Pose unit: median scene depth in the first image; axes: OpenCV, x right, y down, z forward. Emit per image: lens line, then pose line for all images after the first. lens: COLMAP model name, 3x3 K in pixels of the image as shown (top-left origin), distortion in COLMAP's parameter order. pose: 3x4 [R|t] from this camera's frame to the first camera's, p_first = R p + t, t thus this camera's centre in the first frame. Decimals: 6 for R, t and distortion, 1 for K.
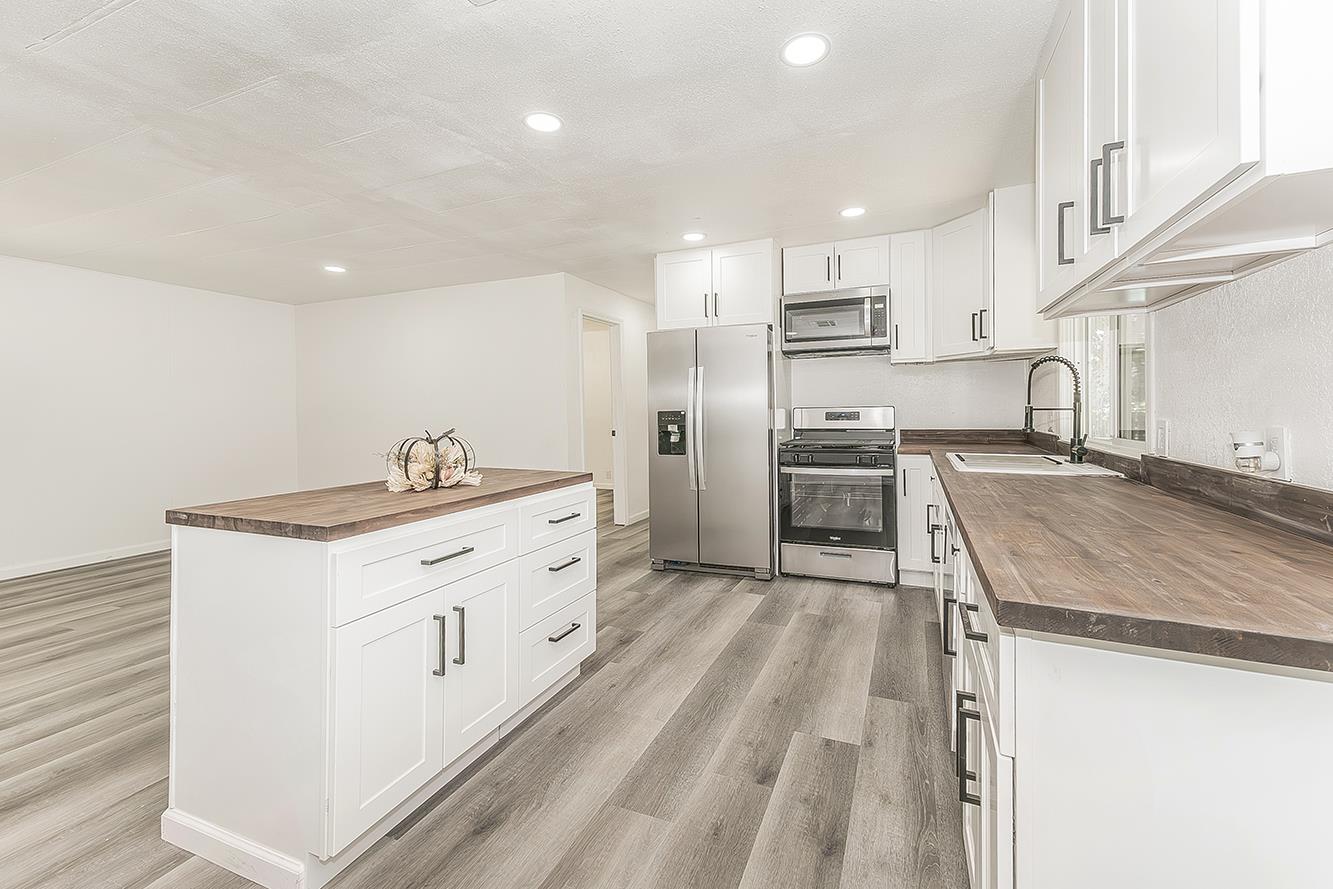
lens RADIAL K [[555.9, 0, 681.5], [0, 555.9, 407.6], [0, 0, 1]] dist [0.004840, -0.000165]
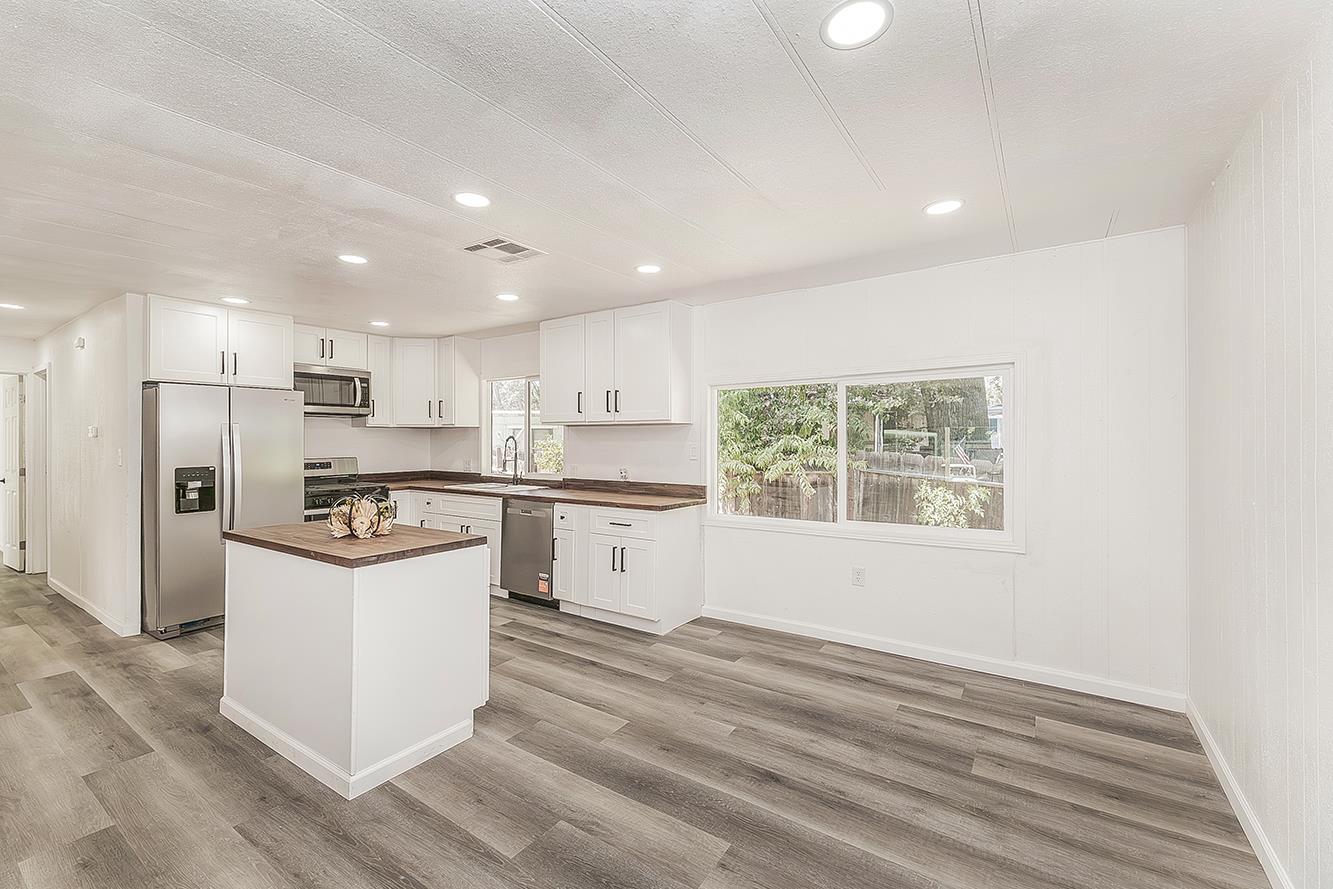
lens RADIAL K [[555.9, 0, 663.6], [0, 555.9, 437.0], [0, 0, 1]] dist [0.004840, -0.000165]
pose [[0.205083, 0.014921, 0.978631, -0.836621], [-0.005478, 0.999886, -0.014097, -0.039080], [-0.978729, -0.002470, 0.205142, -0.005756]]
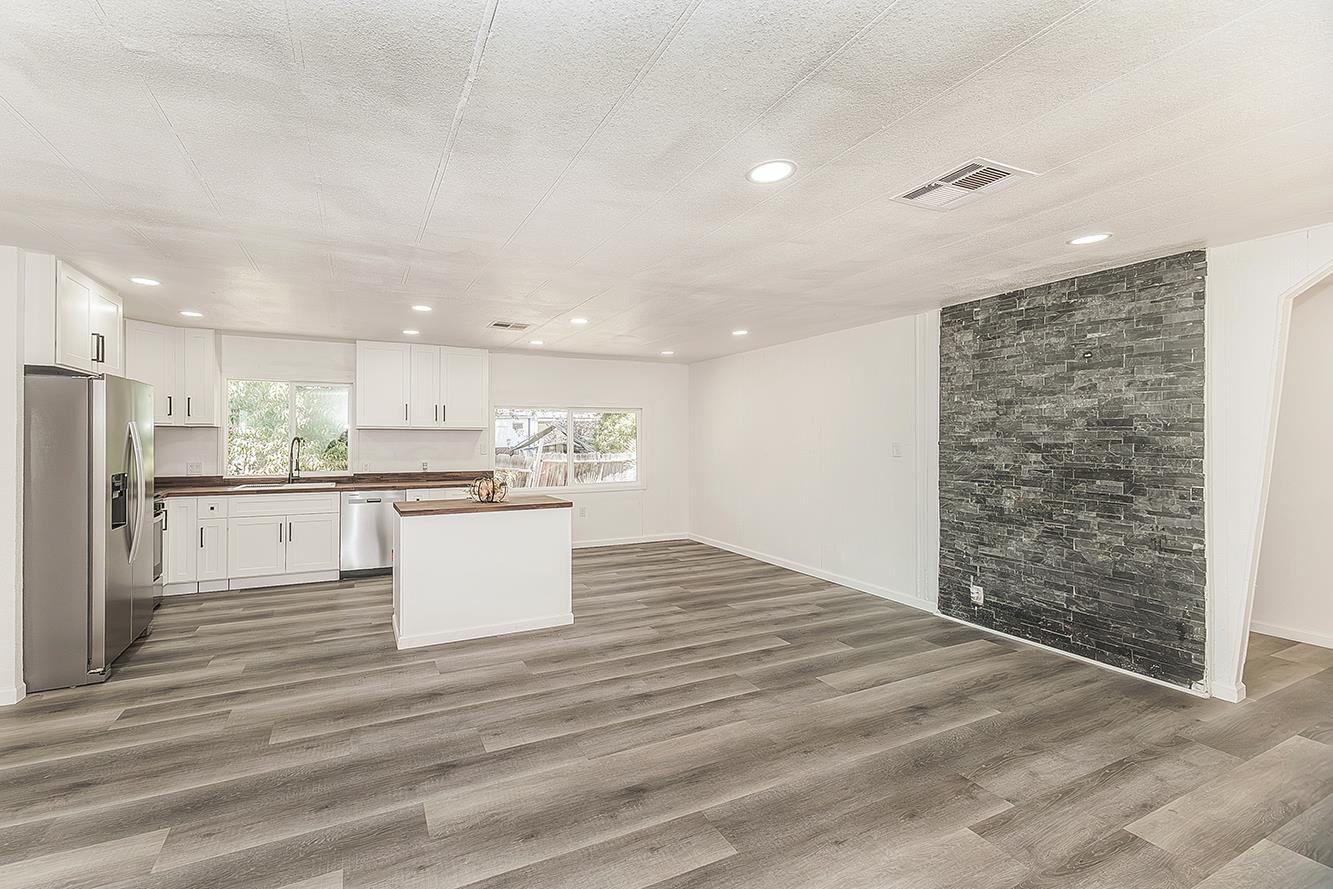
lens RADIAL K [[555.9, 0, 597.9], [0, 555.9, 423.5], [0, 0, 1]] dist [0.004840, -0.000165]
pose [[-0.722942, 0.030975, 0.690214, -1.145676], [0.004331, 0.999178, -0.040304, -0.032799], [-0.690895, -0.026148, -0.722482, 1.149399]]
